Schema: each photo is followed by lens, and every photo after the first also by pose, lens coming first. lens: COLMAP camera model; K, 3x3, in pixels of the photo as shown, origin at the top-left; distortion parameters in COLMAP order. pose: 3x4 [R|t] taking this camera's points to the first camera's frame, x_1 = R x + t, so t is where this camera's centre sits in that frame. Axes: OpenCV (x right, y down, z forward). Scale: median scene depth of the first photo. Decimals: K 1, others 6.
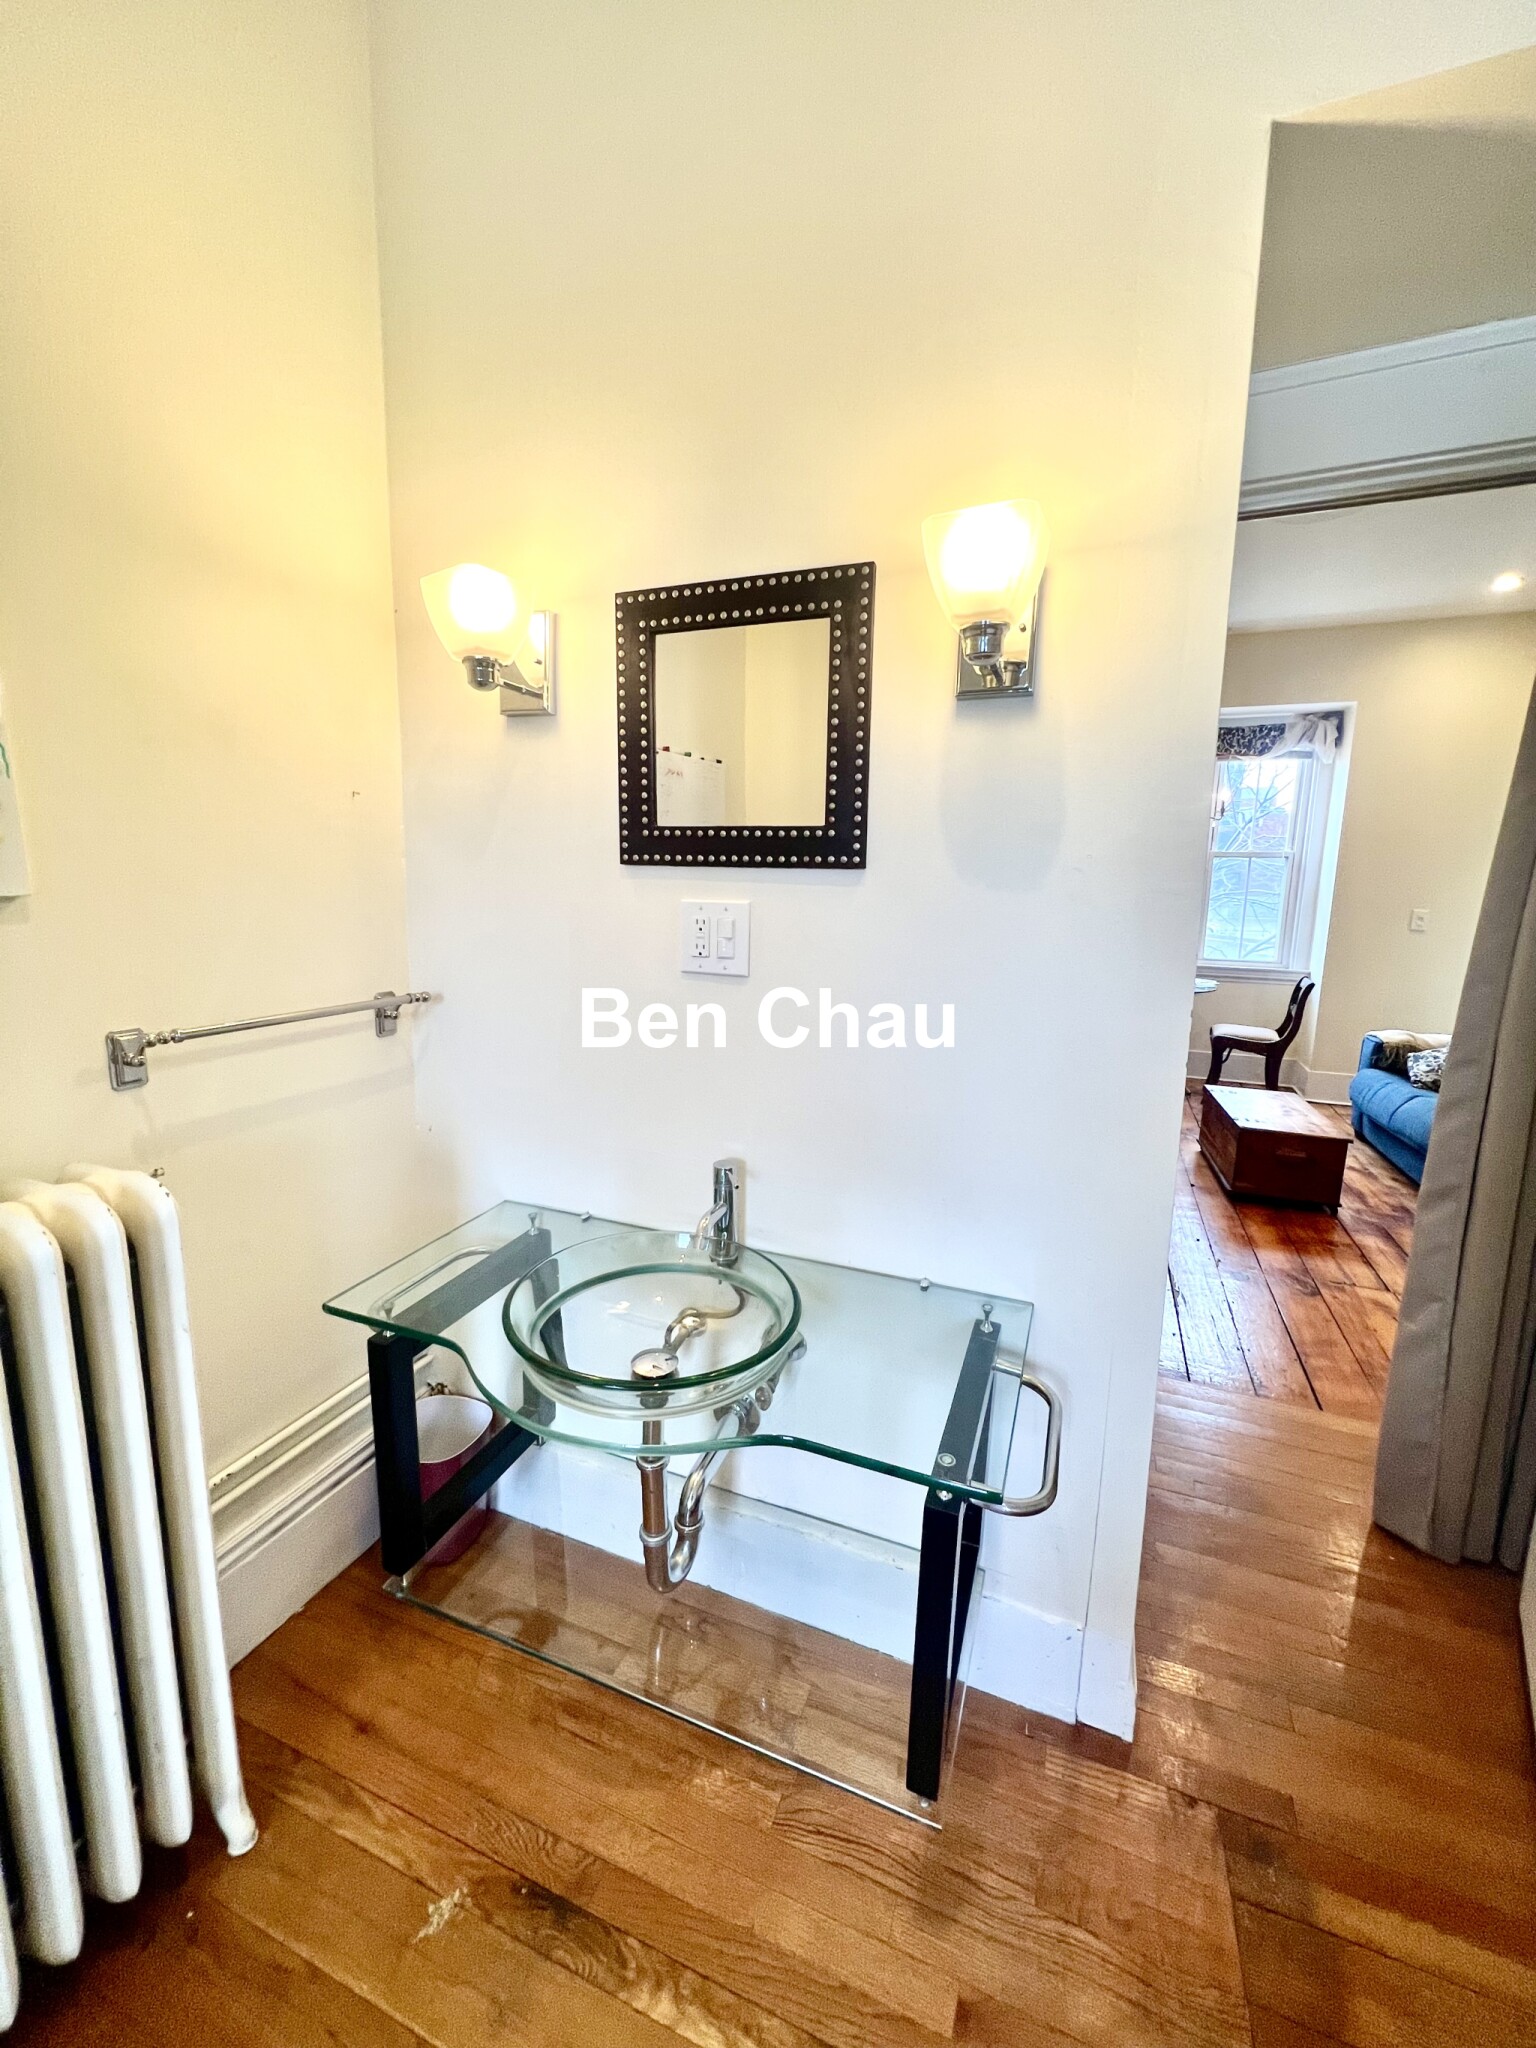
lens RADIAL K [[814.5, 0, 773.4], [0, 814.5, 1023.2], [0, 0, 1]] dist [-0.002033, -0.000075]
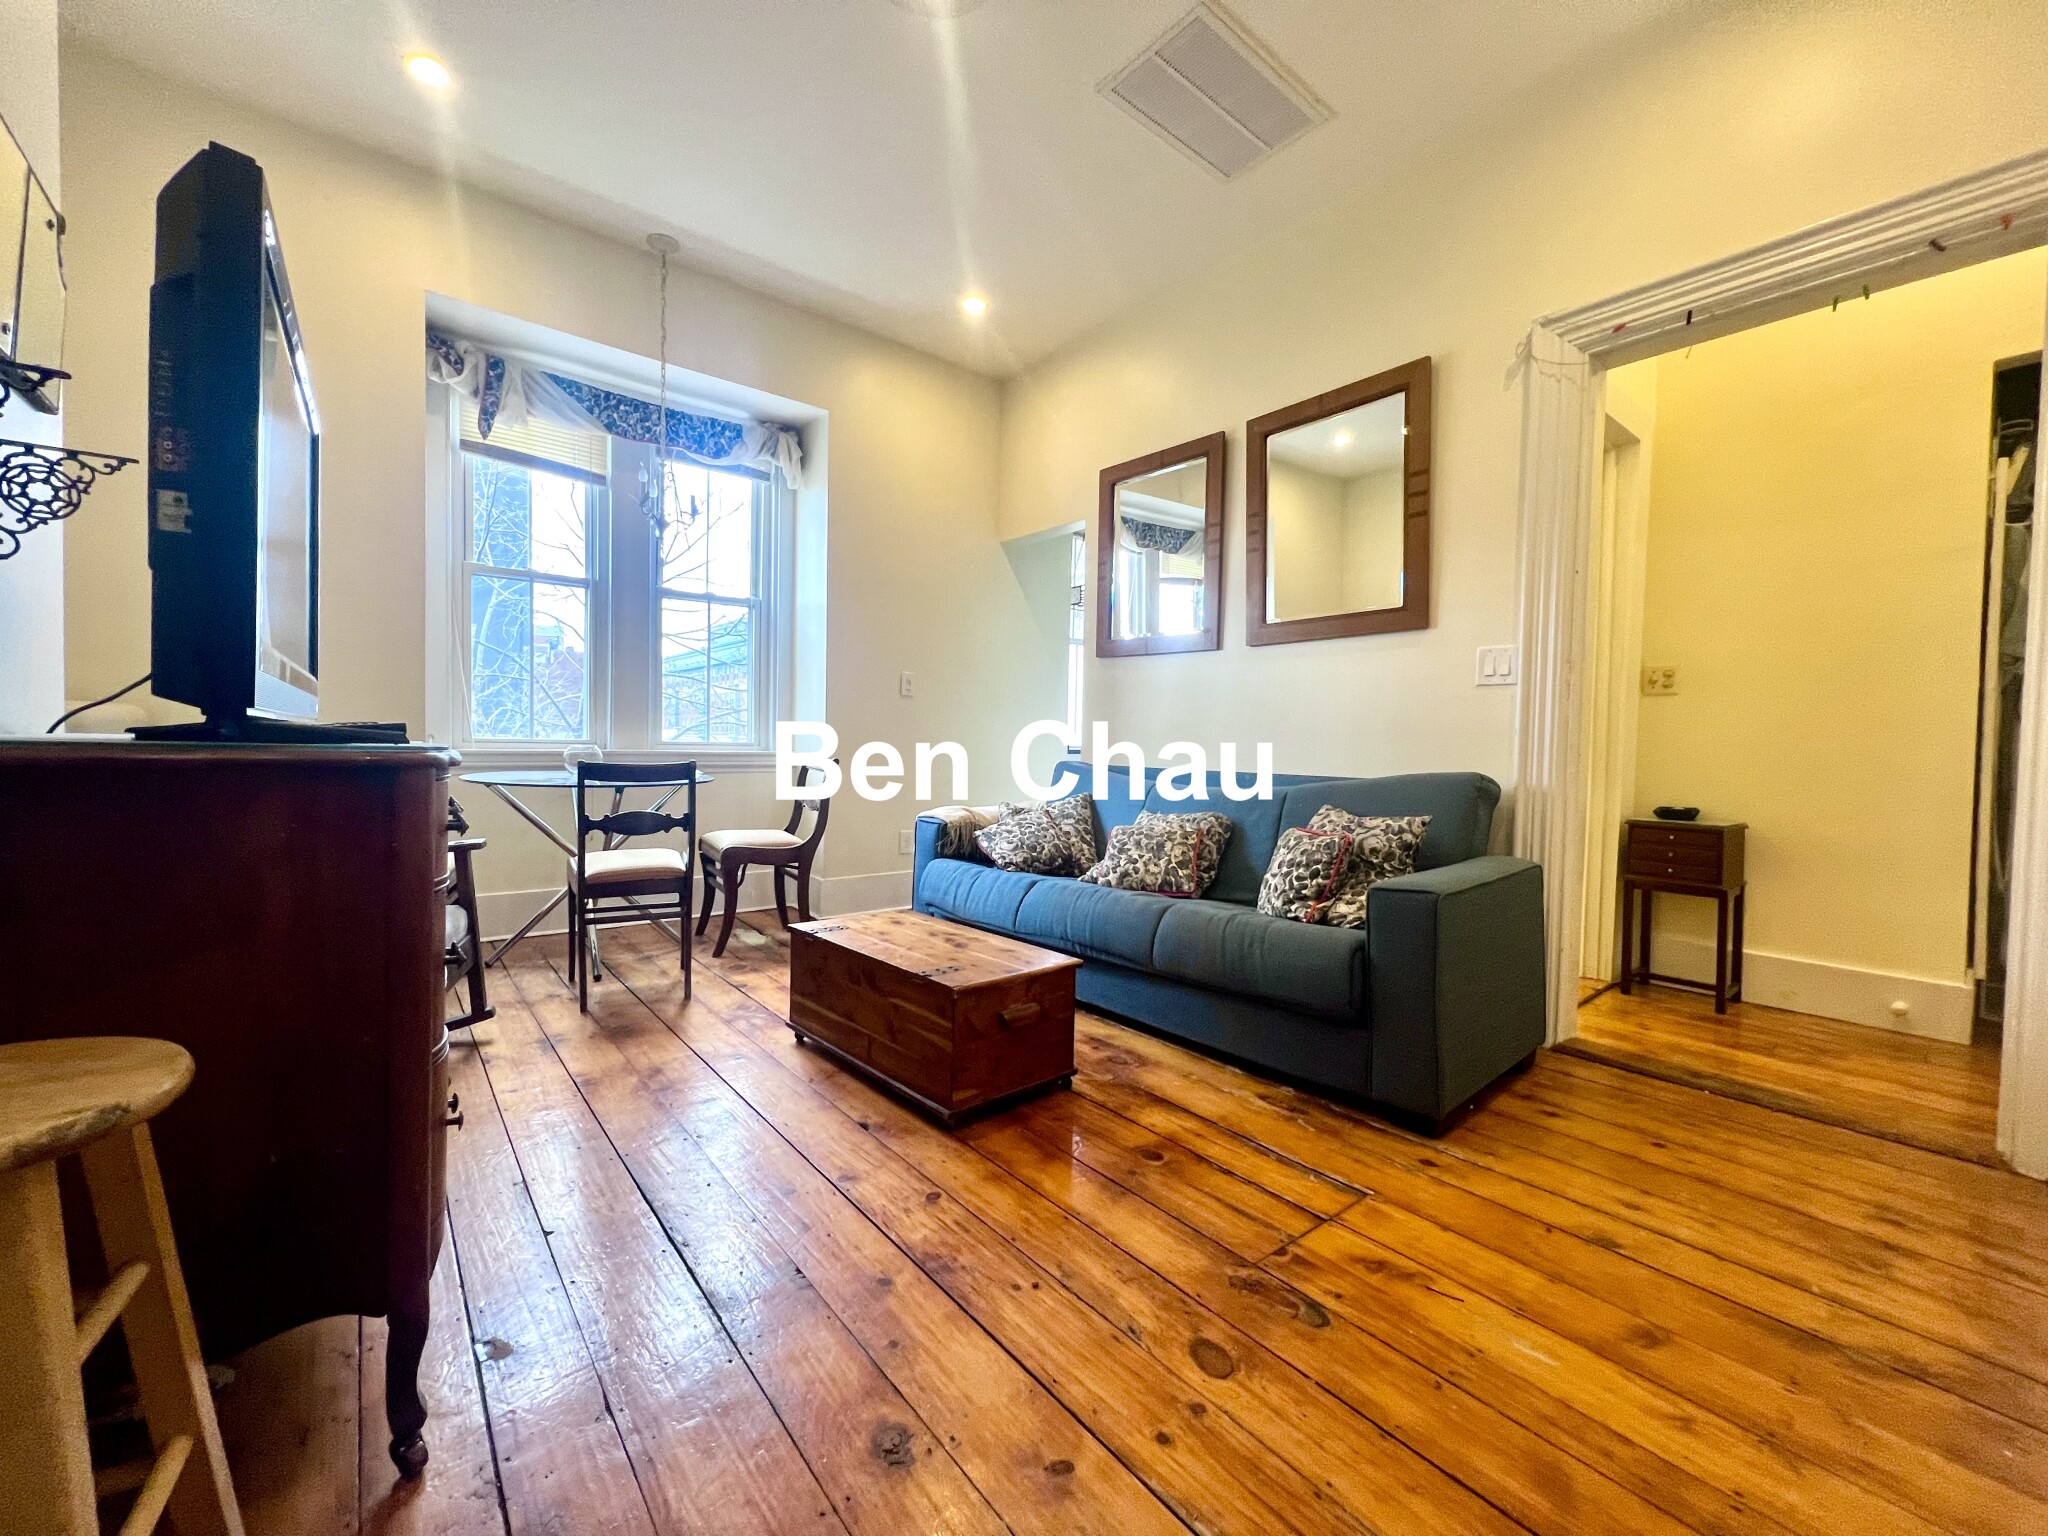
lens RADIAL K [[822.4, 0, 1022.2], [0, 822.4, 756.1], [0, 0, 1]] dist [0.001697, 0.000242]
pose [[0.484724, -0.017039, 0.874501, 0.083681], [0.119428, 0.991736, -0.046875, 0.004939], [-0.866475, 0.127161, 0.482753, 0.459638]]
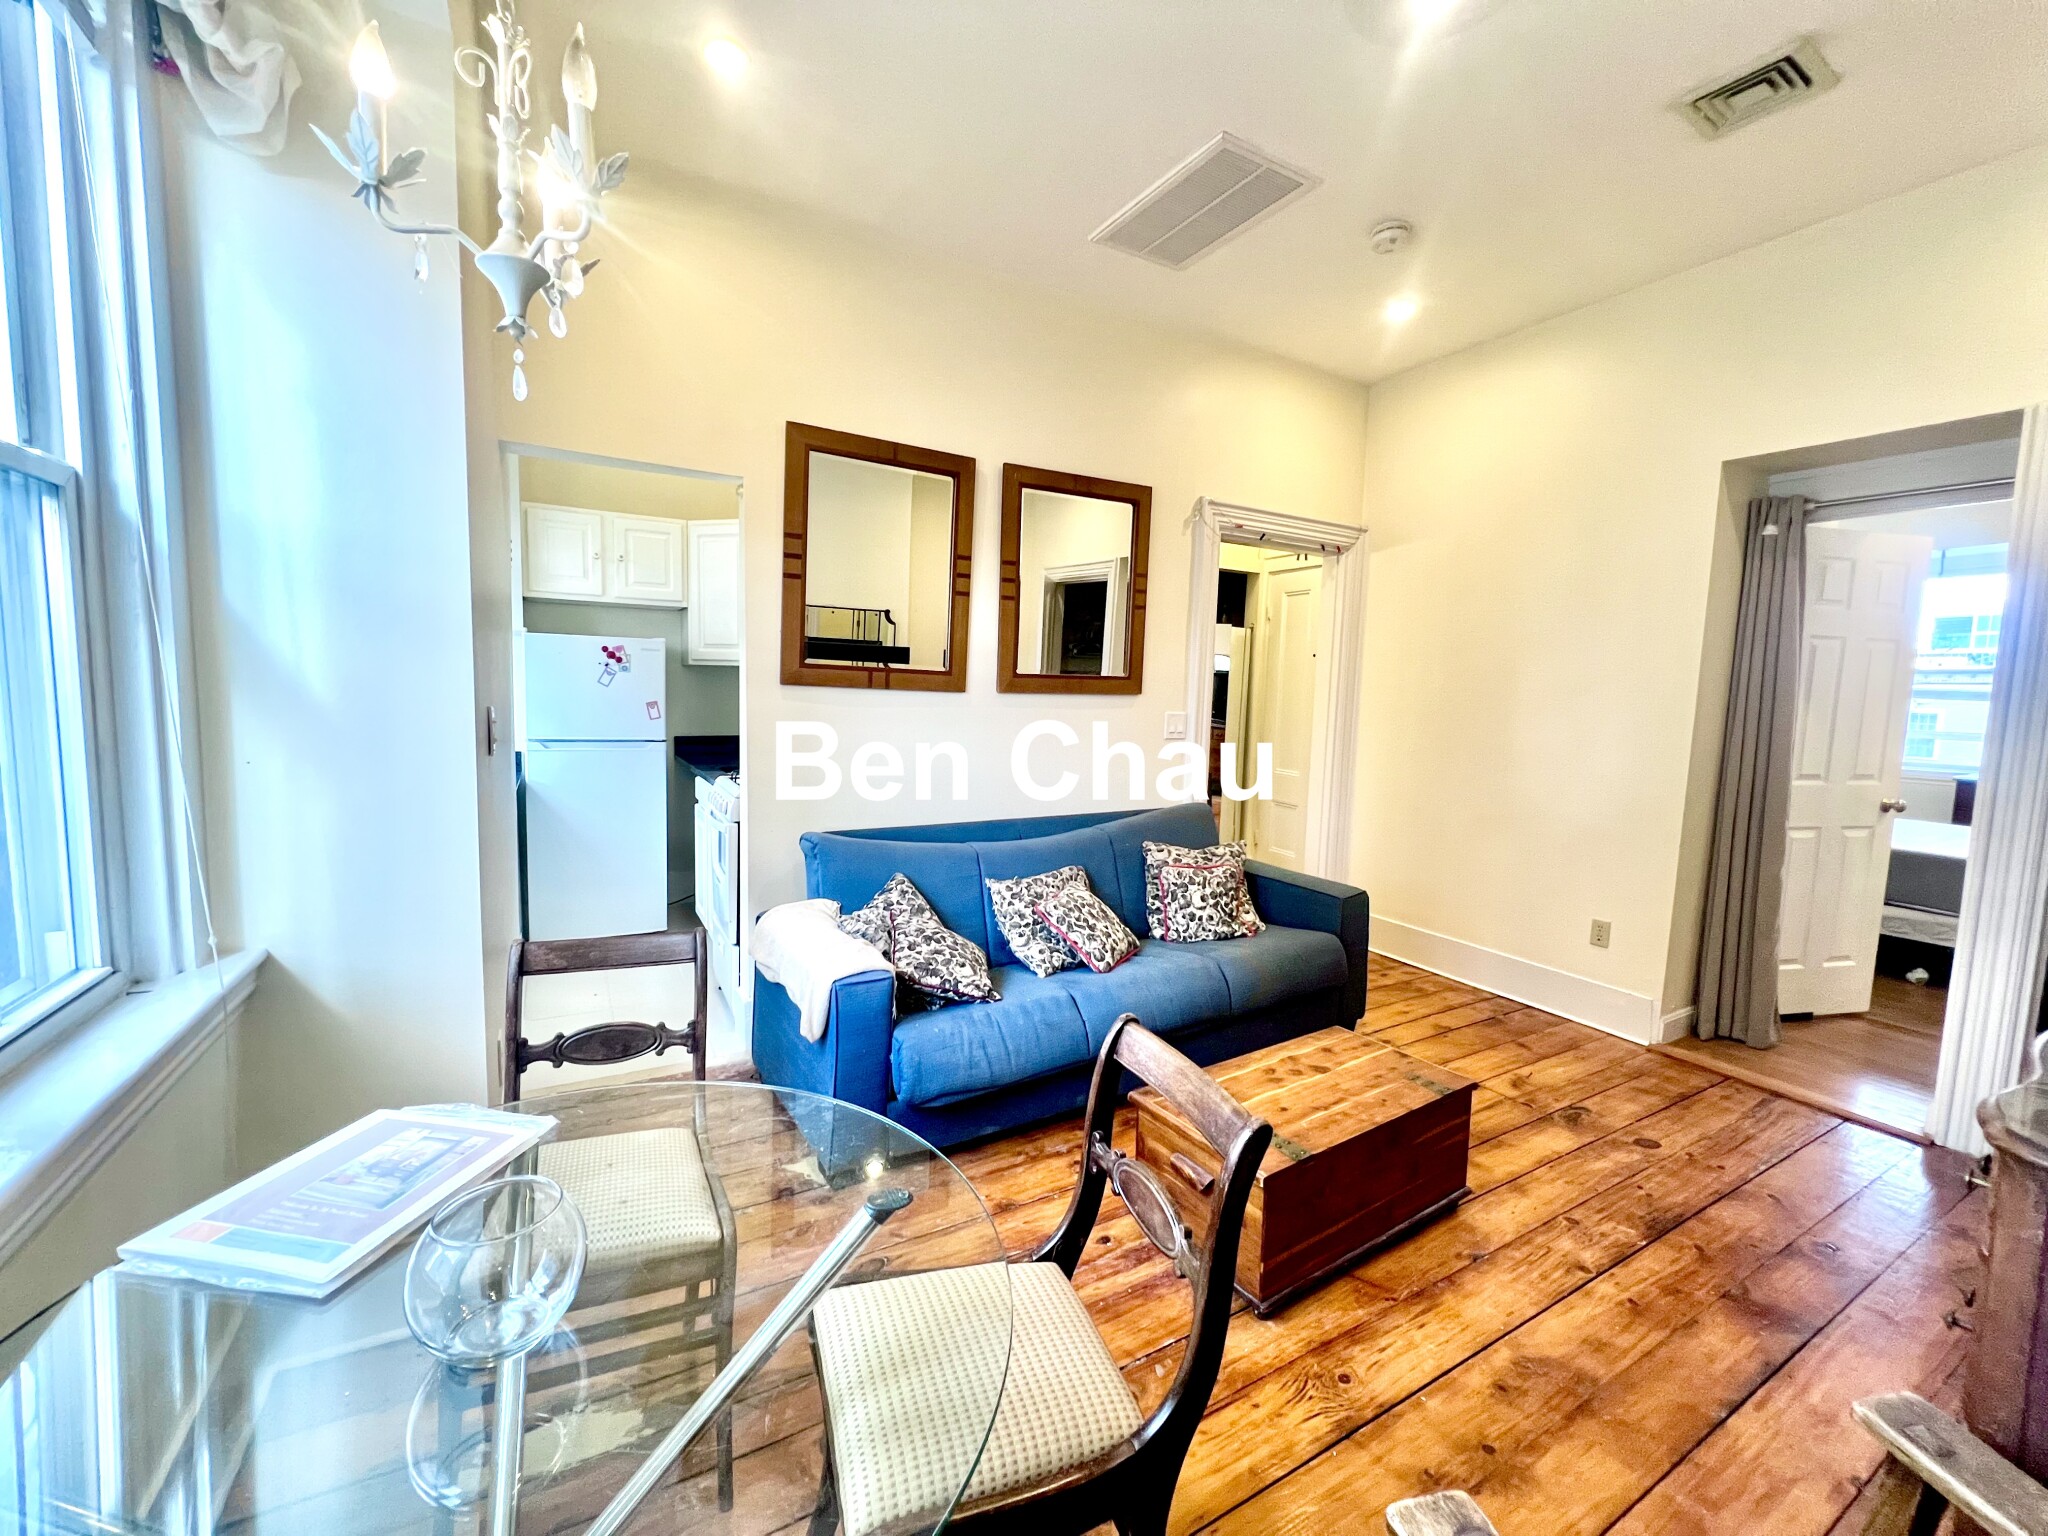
lens RADIAL K [[822.4, 0, 1027.2], [0, 822.4, 757.9], [0, 0, 1]] dist [0.001697, 0.000242]
pose [[-0.781782, -0.076090, 0.618892, 0.315496], [0.067118, 0.976492, 0.204838, -0.169515], [-0.619929, 0.201678, -0.758297, 1.088984]]
